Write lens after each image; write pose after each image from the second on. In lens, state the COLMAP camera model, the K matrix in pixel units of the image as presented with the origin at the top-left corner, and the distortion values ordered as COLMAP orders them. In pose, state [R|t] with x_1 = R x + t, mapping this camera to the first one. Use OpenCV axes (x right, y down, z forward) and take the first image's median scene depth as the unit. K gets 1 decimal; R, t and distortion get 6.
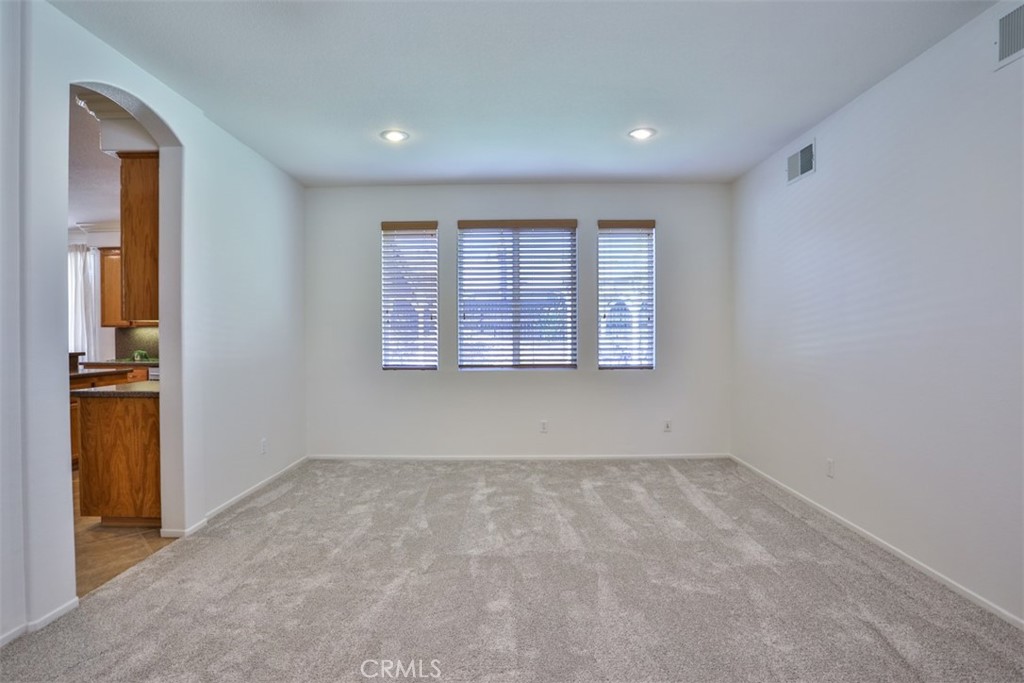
lens RADIAL K [[531.6, 0, 512.0], [0, 531.6, 341.5], [0, 0, 1]] dist [-0.082622, 0.035048]
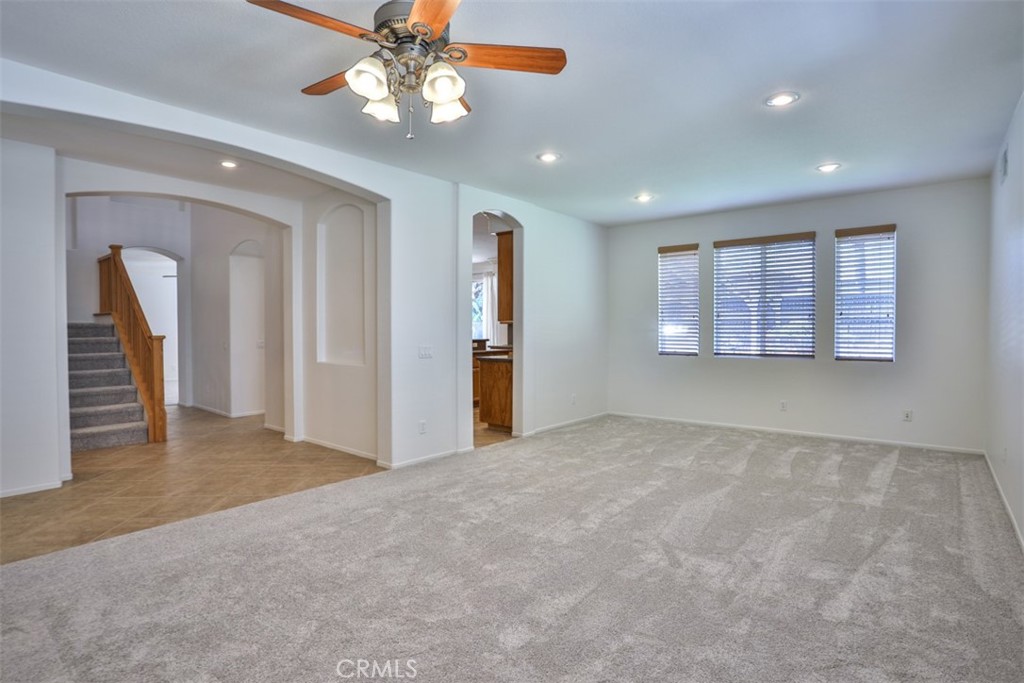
lens RADIAL K [[531.6, 0, 512.0], [0, 531.6, 341.5], [0, 0, 1]] dist [-0.082622, 0.035048]
pose [[0.777255, 0.016794, -0.628961, 0.414896], [-0.009852, 0.999846, 0.014522, 0.003828], [0.629108, -0.005091, 0.777301, -0.398466]]
